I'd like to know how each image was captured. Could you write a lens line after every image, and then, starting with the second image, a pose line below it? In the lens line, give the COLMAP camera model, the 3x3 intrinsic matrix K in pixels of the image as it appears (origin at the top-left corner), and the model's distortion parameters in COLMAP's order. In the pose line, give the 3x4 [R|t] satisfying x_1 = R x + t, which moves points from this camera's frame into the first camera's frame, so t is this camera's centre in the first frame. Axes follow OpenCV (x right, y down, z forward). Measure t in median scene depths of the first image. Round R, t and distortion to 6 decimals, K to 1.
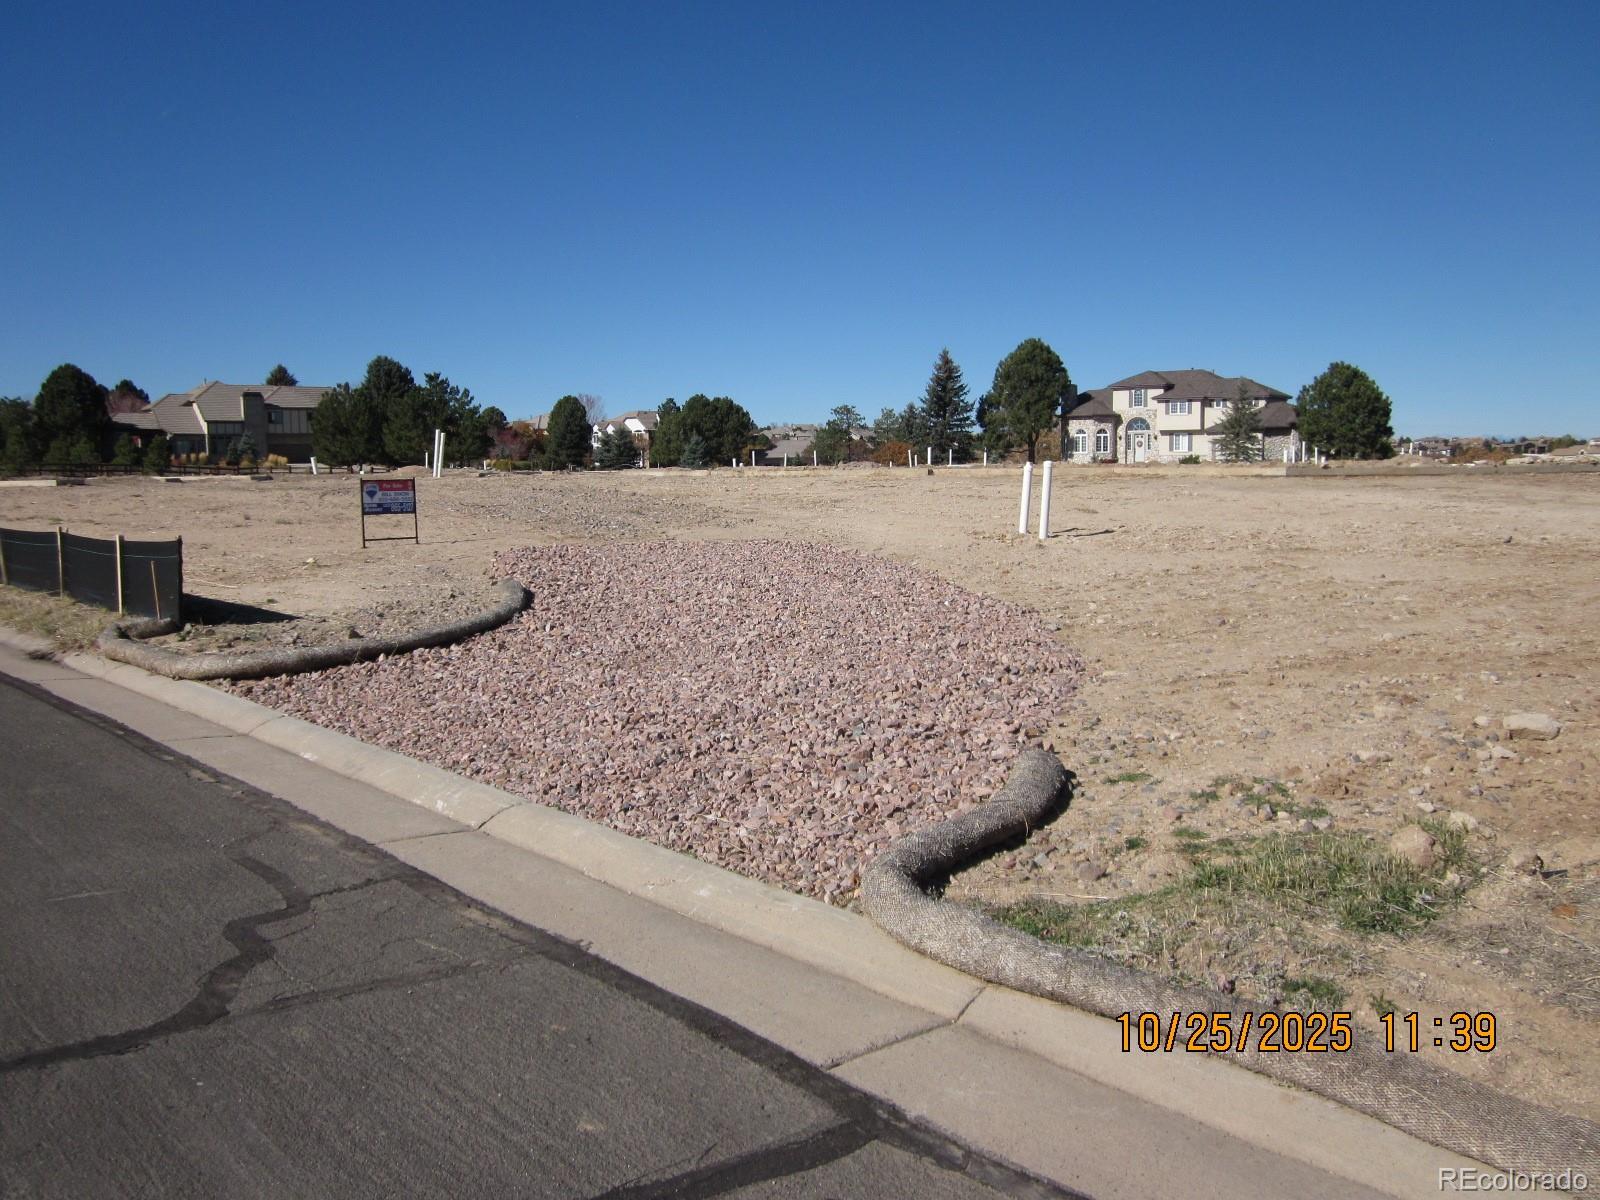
lens RADIAL K [[1330.0, 0, 795.2], [0, 1330.0, 587.3], [0, 0, 1]] dist [-0.039184, 0.012477]
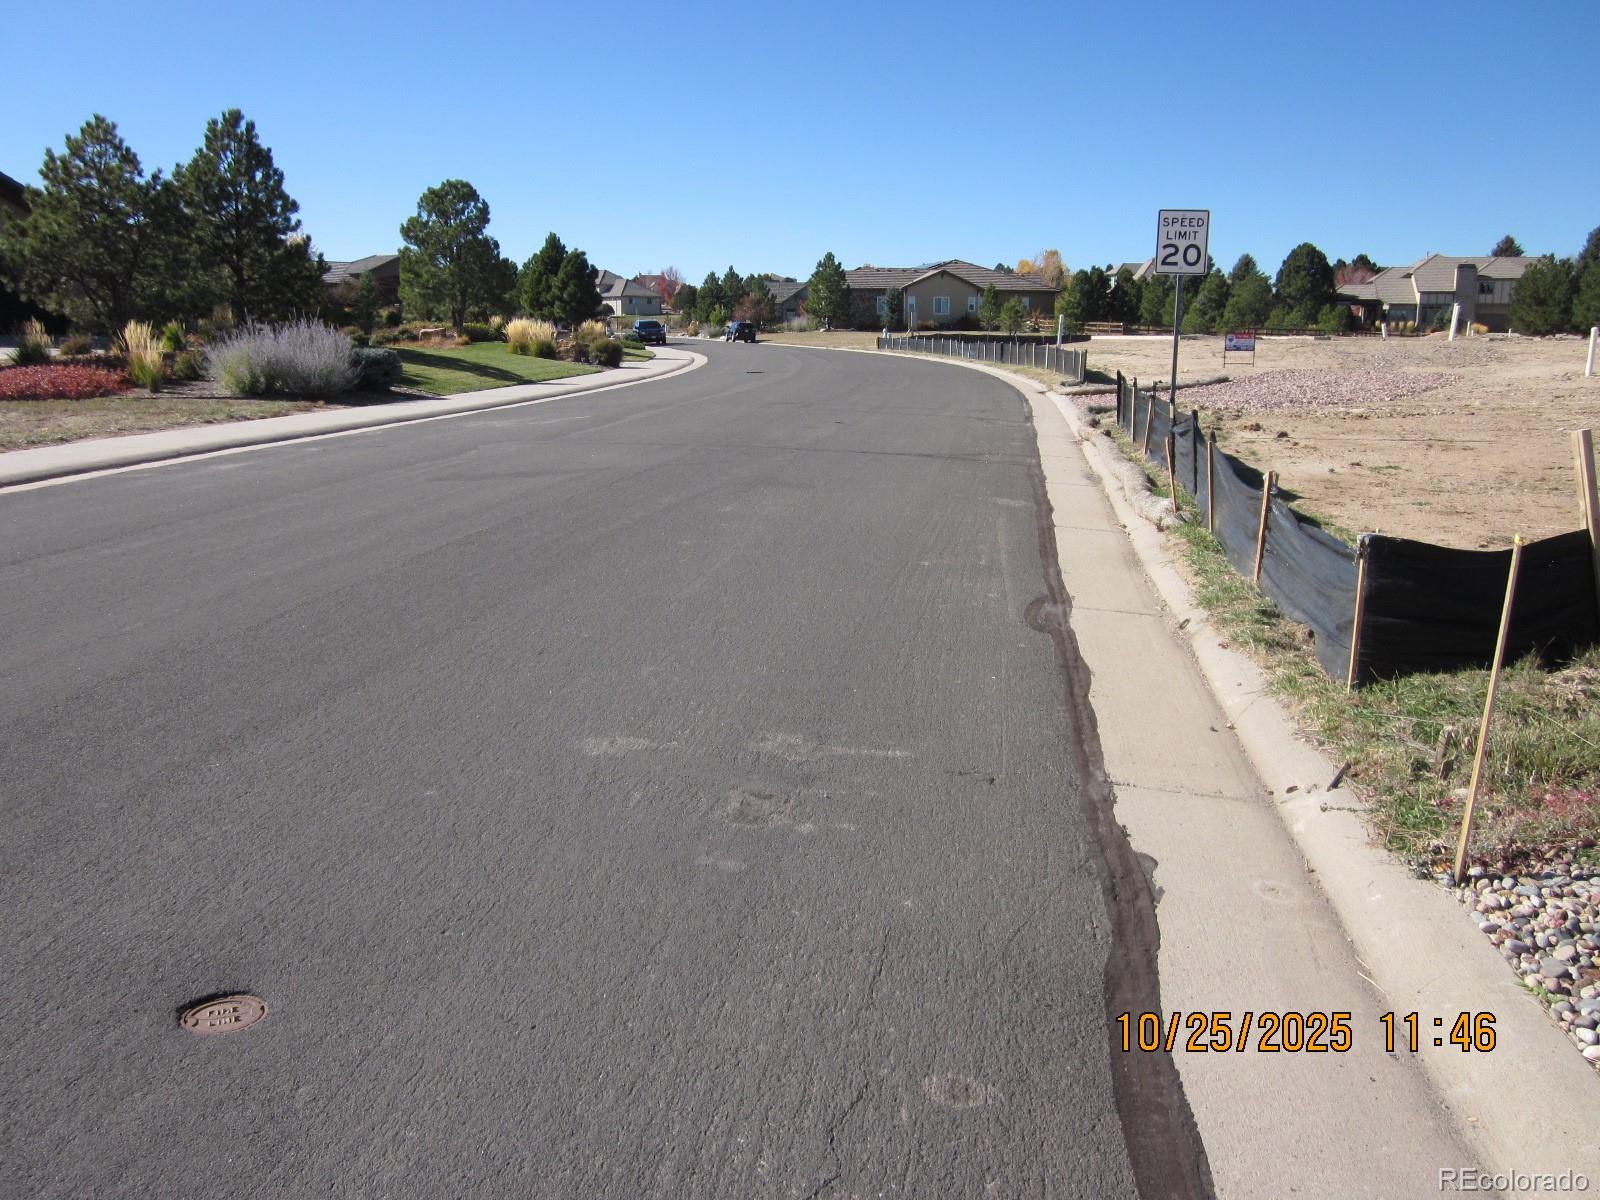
lens RADIAL K [[1330.0, 0, 811.4], [0, 1330.0, 606.3], [0, 0, 1]] dist [-0.039184, 0.012477]
pose [[0.632915, 0.165981, -0.756220, 0.123008], [-0.080951, 0.985583, 0.148572, 0.011435], [0.769977, -0.032817, 0.637227, -0.110553]]
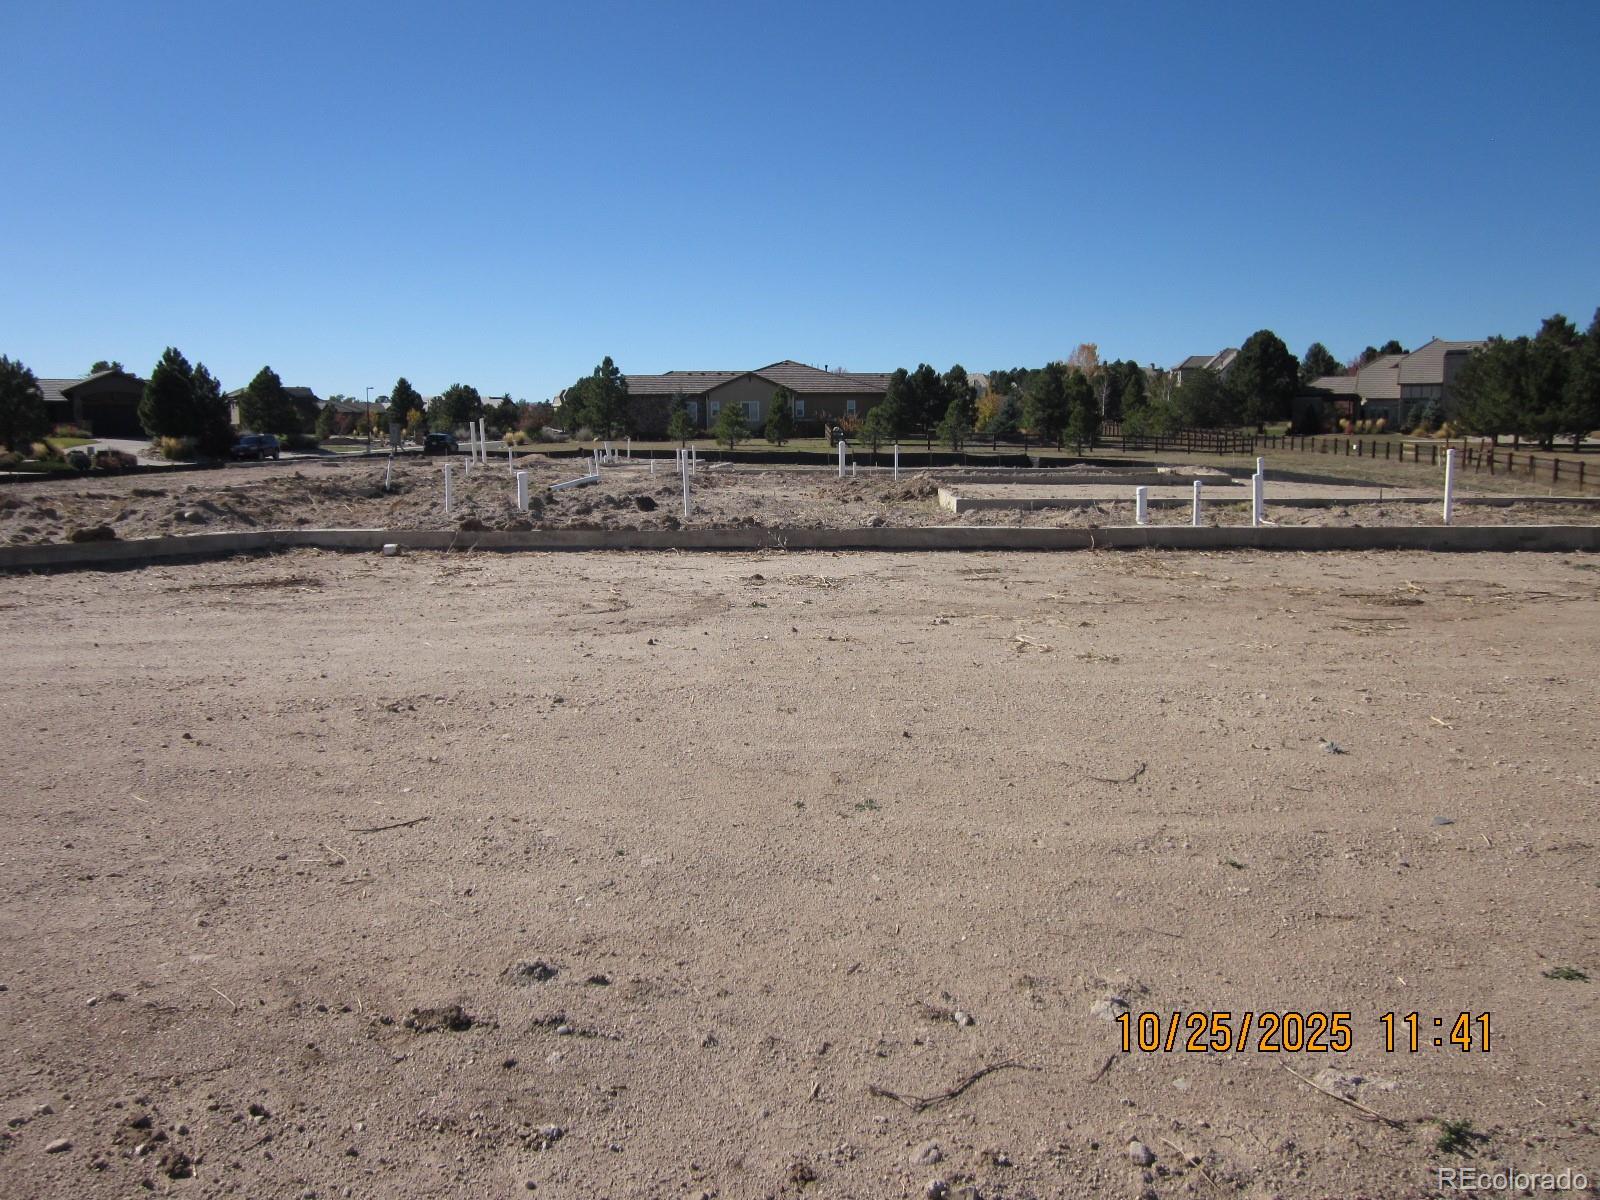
lens RADIAL K [[1330.0, 0, 803.6], [0, 1330.0, 598.3], [0, 0, 1]] dist [-0.039184, 0.012477]
pose [[0.431913, 0.118262, -0.894128, 0.248158], [-0.081936, 0.992412, 0.091682, -0.033872], [0.898186, 0.033663, 0.438325, 0.276846]]
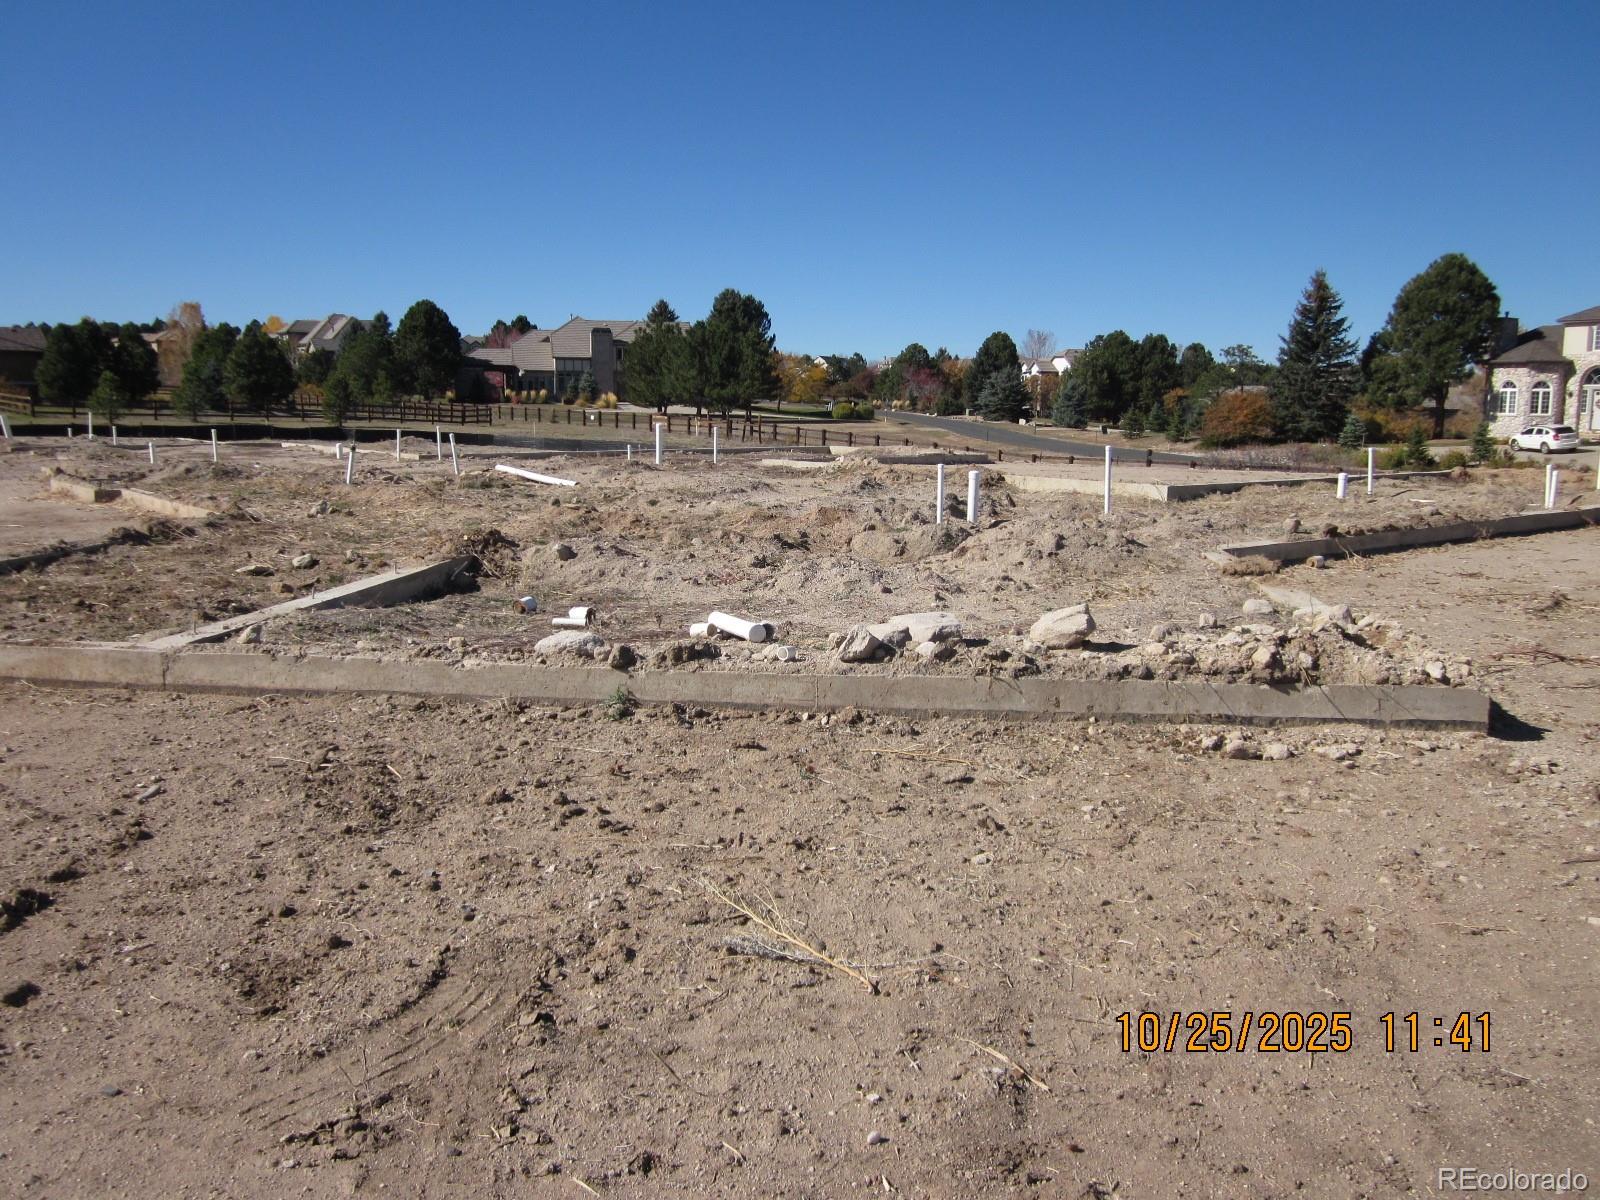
lens RADIAL K [[1330.0, 0, 798.0], [0, 1330.0, 592.7], [0, 0, 1]] dist [-0.039184, 0.012477]
pose [[0.914775, 0.076829, -0.396590, 0.148658], [-0.056681, 0.996447, 0.062296, -0.027344], [0.399967, -0.034508, 0.915879, 0.190488]]
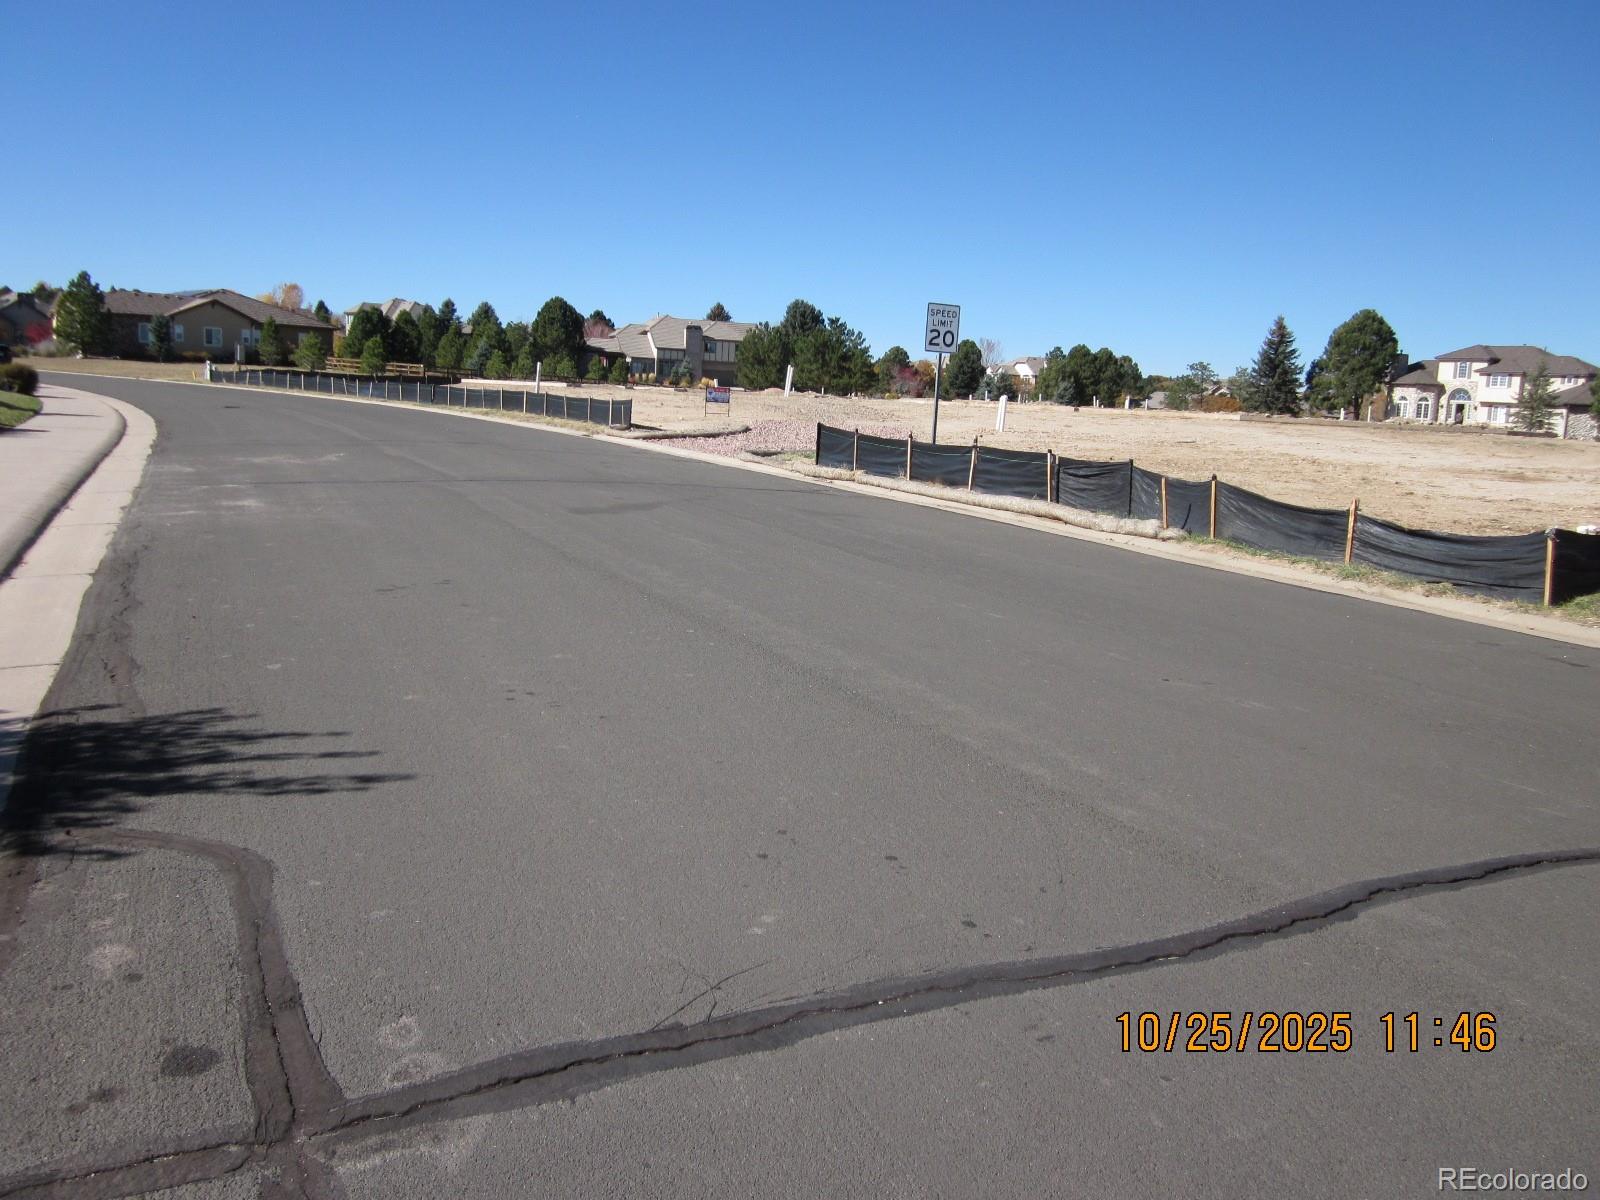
lens RADIAL K [[1330.0, 0, 796.2], [0, 1330.0, 592.1], [0, 0, 1]] dist [-0.039184, 0.012477]
pose [[0.949293, 0.100987, -0.297734, 0.078724], [-0.087125, 0.994419, 0.059503, 0.017779], [0.302081, -0.030546, 0.952793, -0.168167]]
